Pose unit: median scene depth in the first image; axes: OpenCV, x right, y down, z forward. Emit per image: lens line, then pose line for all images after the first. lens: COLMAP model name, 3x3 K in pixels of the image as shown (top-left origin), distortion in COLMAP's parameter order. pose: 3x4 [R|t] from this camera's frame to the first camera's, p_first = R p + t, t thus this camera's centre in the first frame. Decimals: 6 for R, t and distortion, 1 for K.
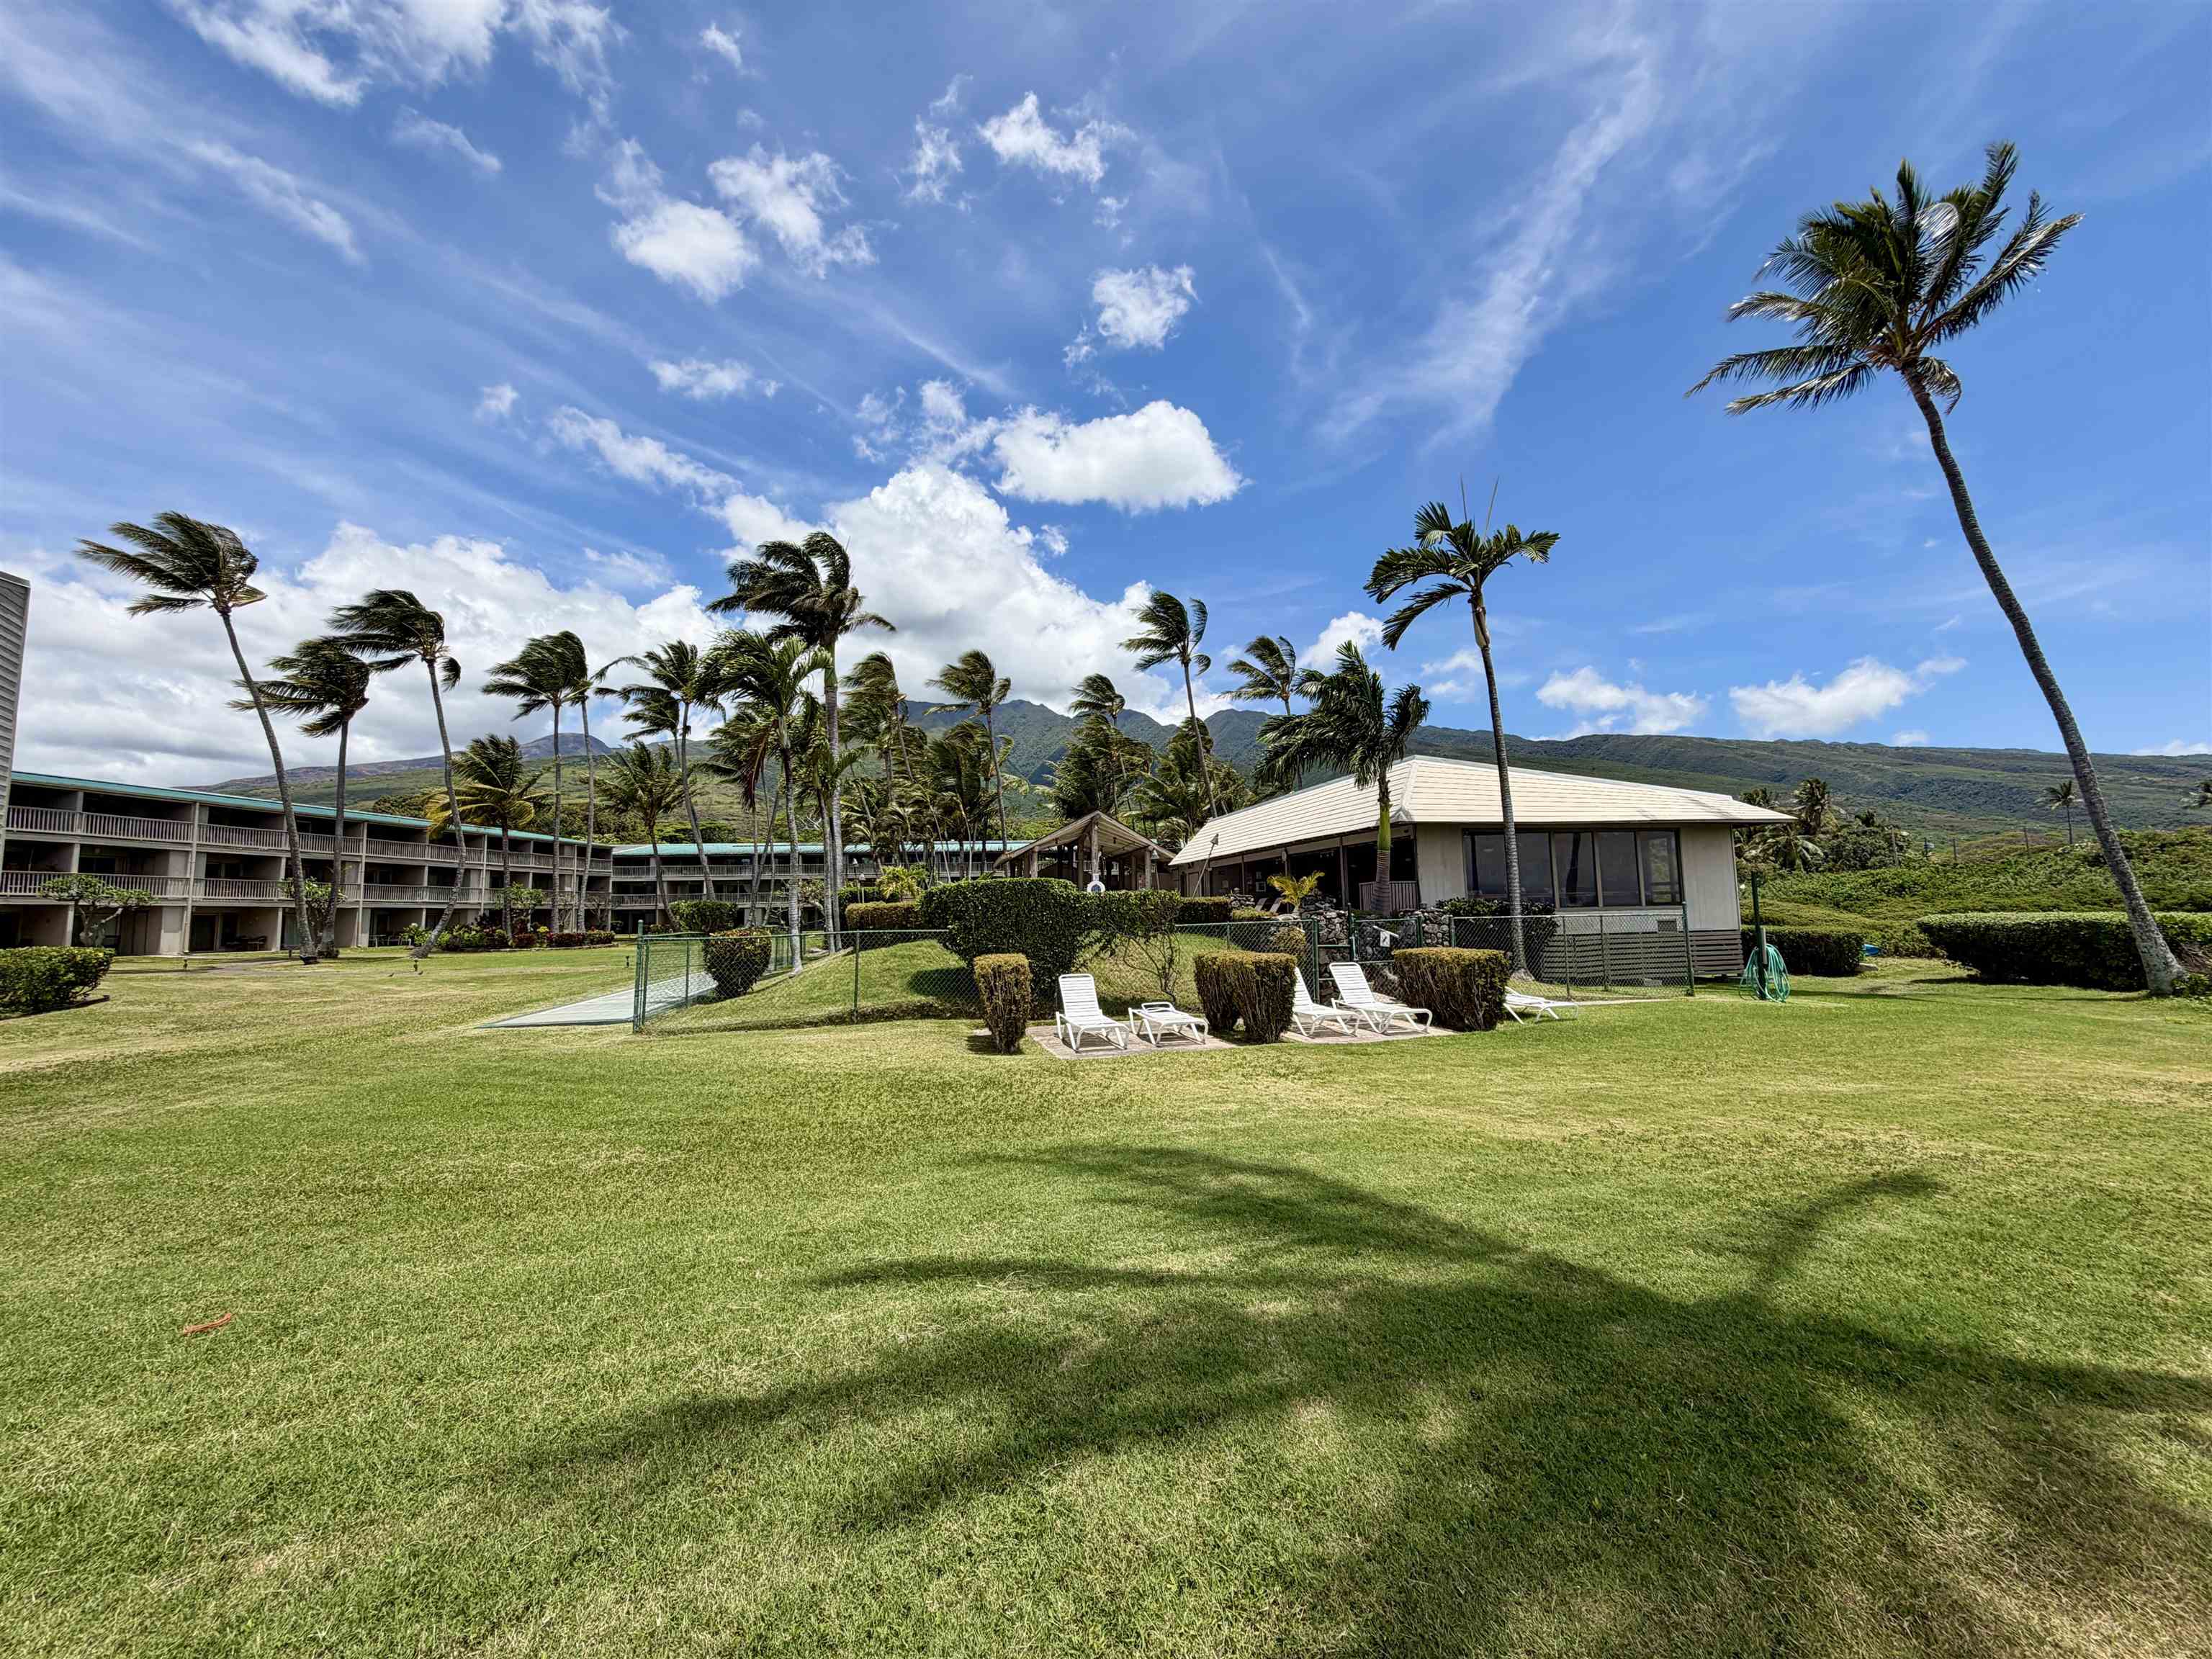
lens RADIAL K [[884.2, 0, 1099.4], [0, 884.2, 826.6], [0, 0, 1]] dist [-0.000963, -0.000041]
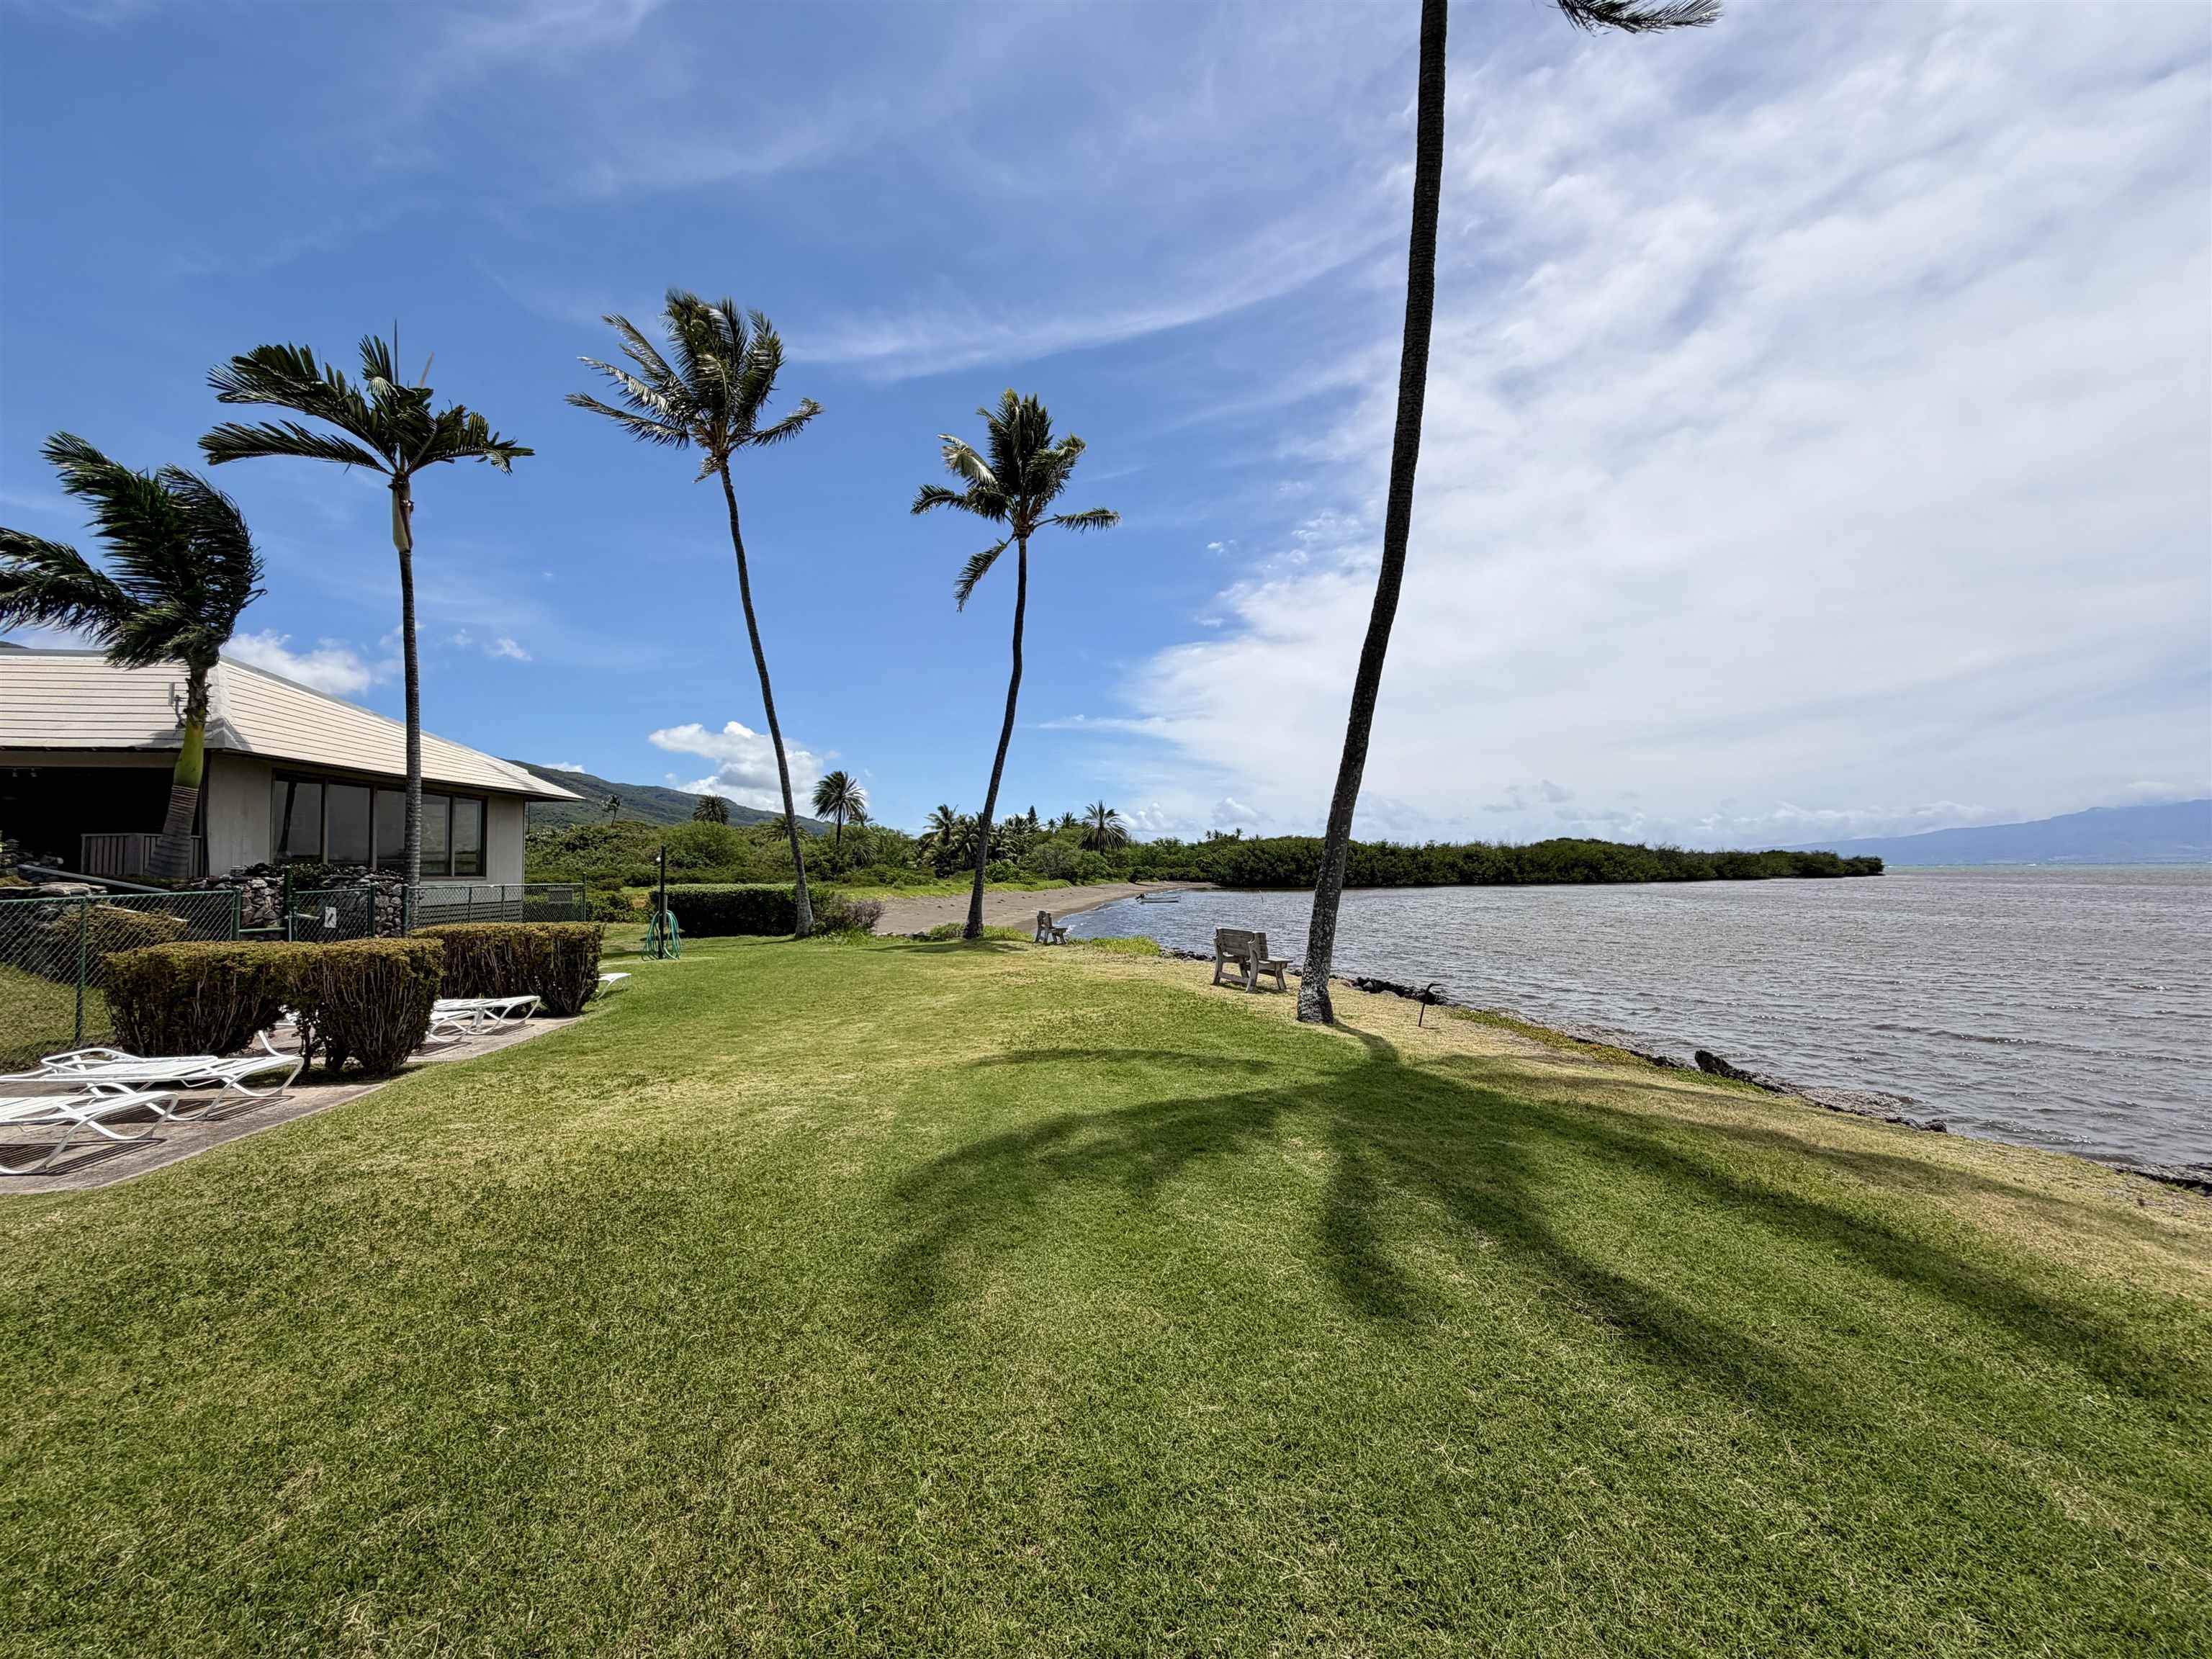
lens RADIAL K [[884.2, 0, 1099.4], [0, 884.2, 826.6], [0, 0, 1]] dist [-0.000963, -0.000041]
pose [[0.129383, 0.066523, 0.989361, -0.252228], [-0.095072, 0.993983, -0.054401, 0.029034], [-0.987027, -0.087022, 0.134929, 0.255180]]
